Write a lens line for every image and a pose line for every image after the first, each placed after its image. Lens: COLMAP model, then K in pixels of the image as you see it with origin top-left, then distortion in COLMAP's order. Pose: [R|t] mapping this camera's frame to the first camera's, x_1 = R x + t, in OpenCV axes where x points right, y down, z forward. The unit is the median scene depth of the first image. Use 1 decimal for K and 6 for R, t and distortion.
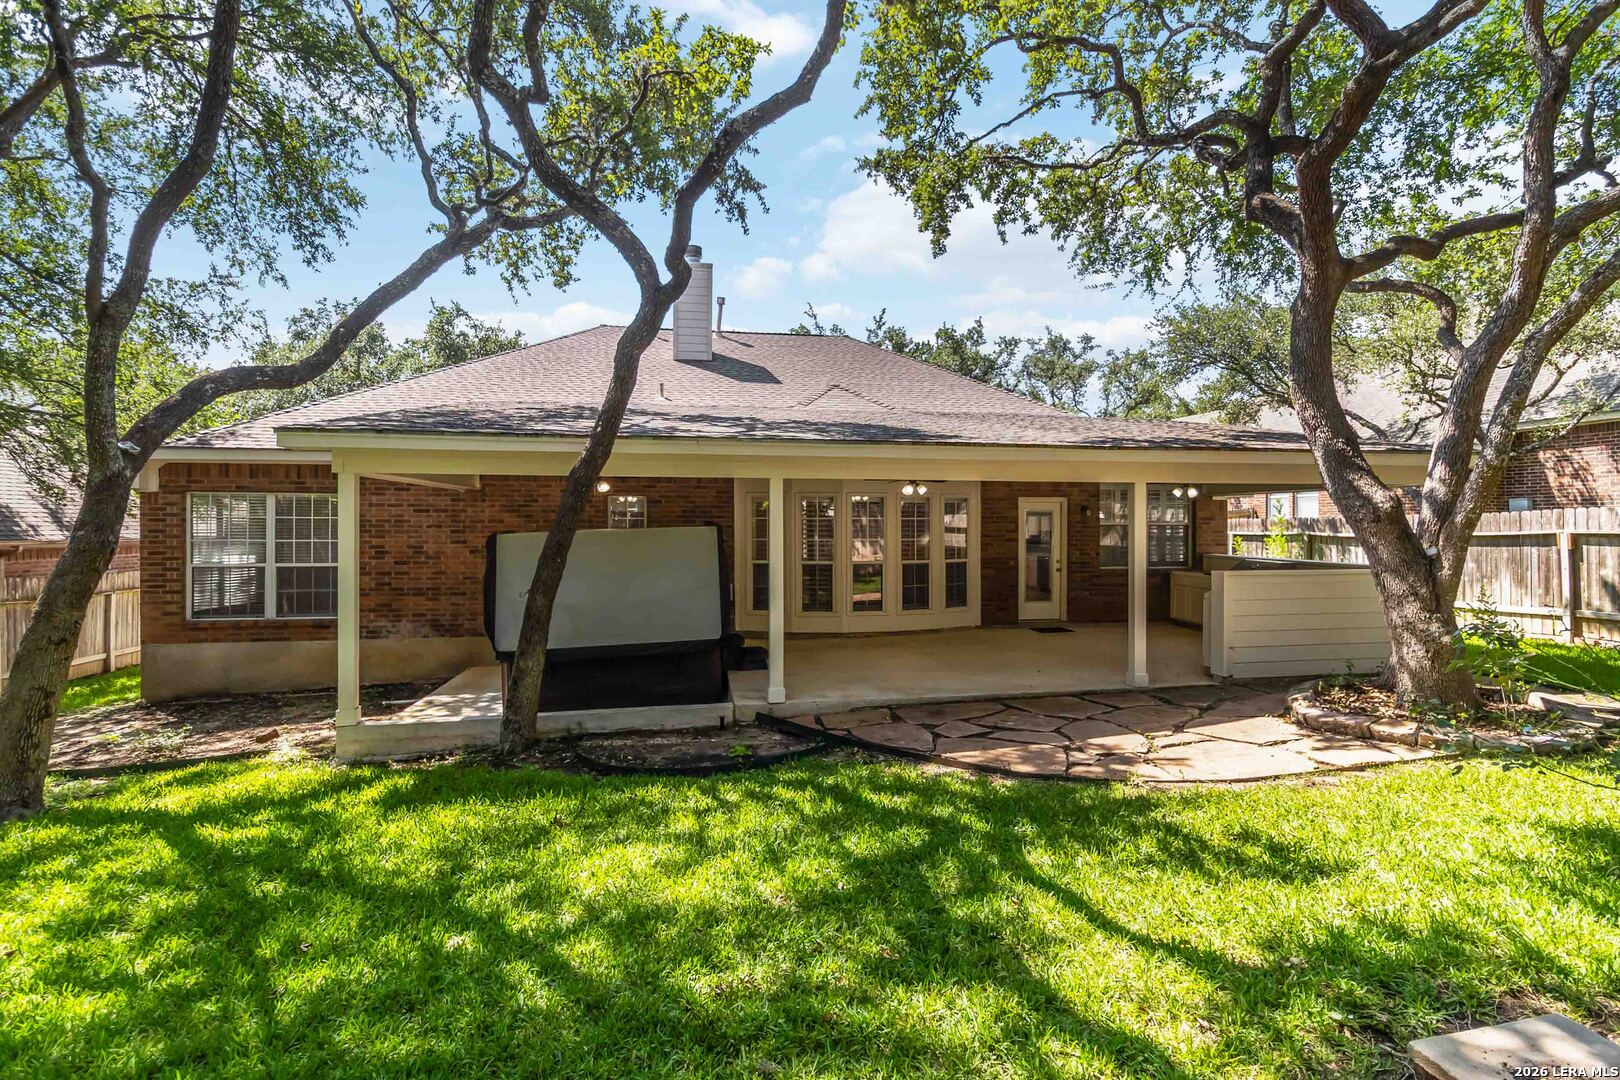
lens RADIAL K [[758.5, 0, 806.4], [0, 758.5, 538.9], [0, 0, 1]] dist [0.001225, 0.000520]
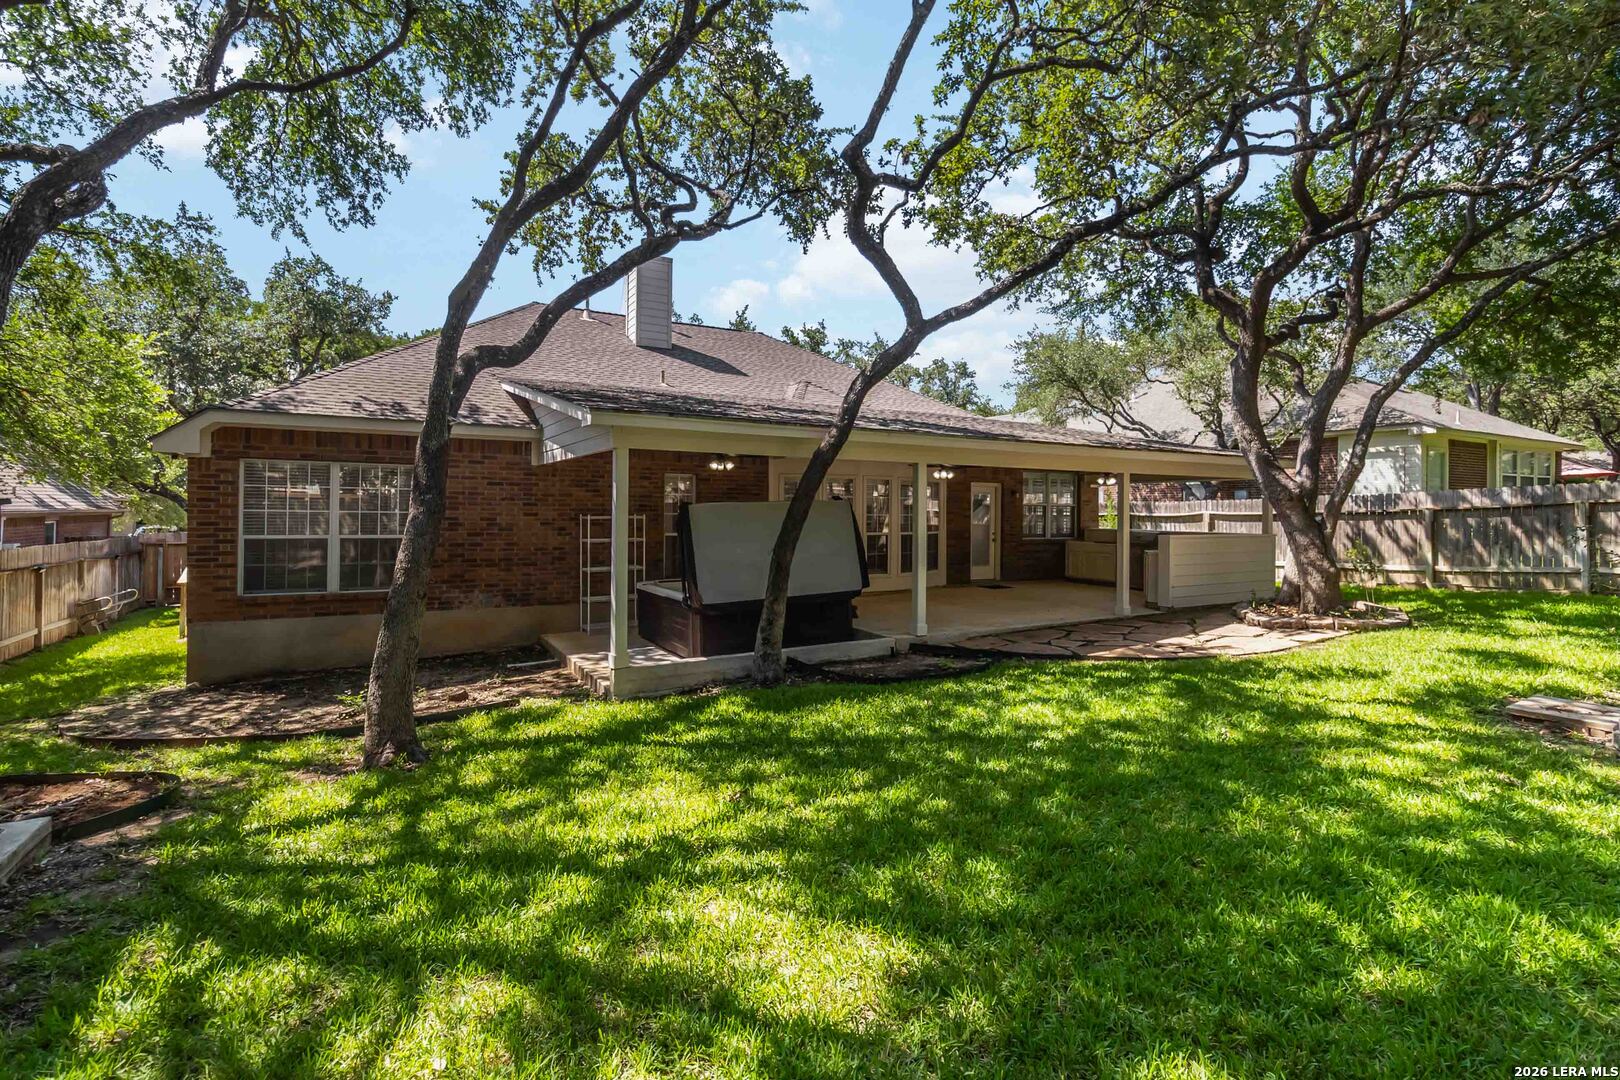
lens RADIAL K [[758.5, 0, 818.4], [0, 758.5, 527.1], [0, 0, 1]] dist [0.001225, 0.000520]
pose [[0.940534, 0.000140, 0.339701, -0.721991], [-0.001434, 0.999993, 0.003557, 0.028108], [-0.339698, -0.003833, 0.940527, -0.184520]]
